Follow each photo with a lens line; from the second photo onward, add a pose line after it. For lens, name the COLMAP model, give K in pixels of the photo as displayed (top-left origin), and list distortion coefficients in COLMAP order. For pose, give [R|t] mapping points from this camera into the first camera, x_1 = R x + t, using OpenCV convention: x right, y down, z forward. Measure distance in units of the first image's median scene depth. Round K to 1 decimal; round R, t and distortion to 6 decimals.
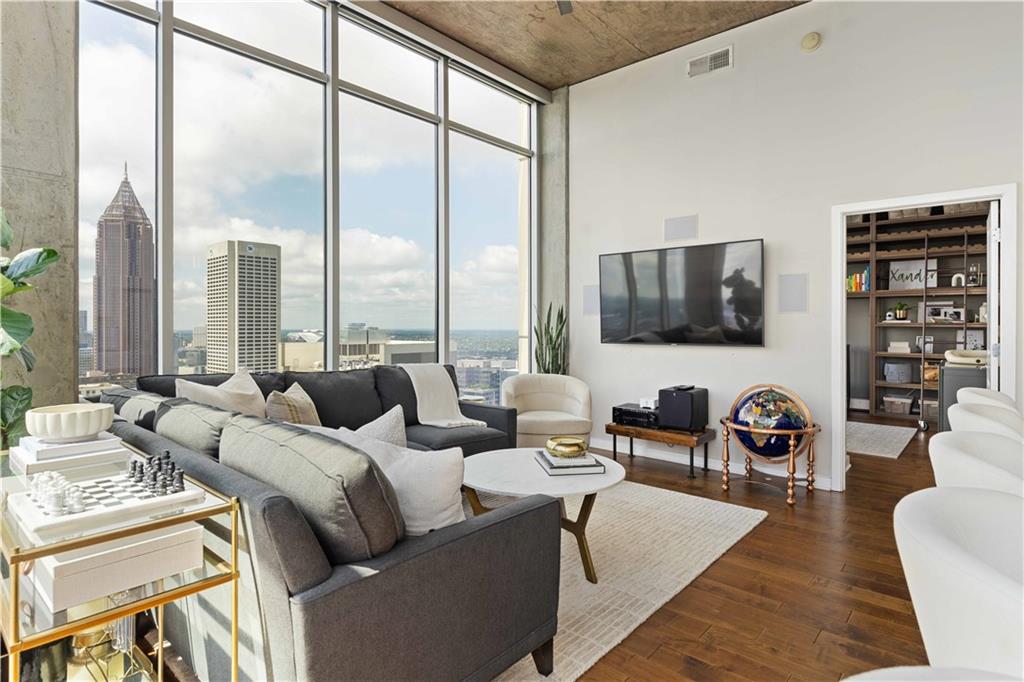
lens RADIAL K [[536.6, 0, 516.1], [0, 536.6, 329.7], [0, 0, 1]] dist [-0.007265, -0.001652]
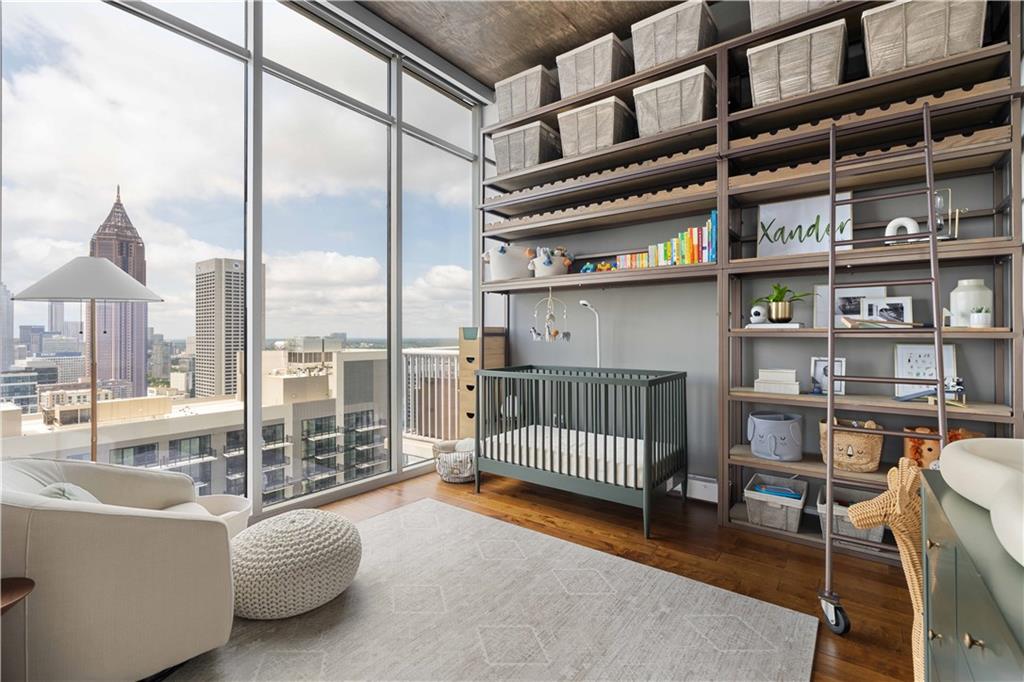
lens RADIAL K [[468.2, 0, 507.1], [0, 468.2, 334.3], [0, 0, 1]] dist [-0.007817, 0.001065]
pose [[0.998155, -0.001697, 0.060698, 0.581295], [0.002215, 0.999962, -0.008482, -0.006363], [-0.060681, 0.008600, 0.998120, 0.771444]]
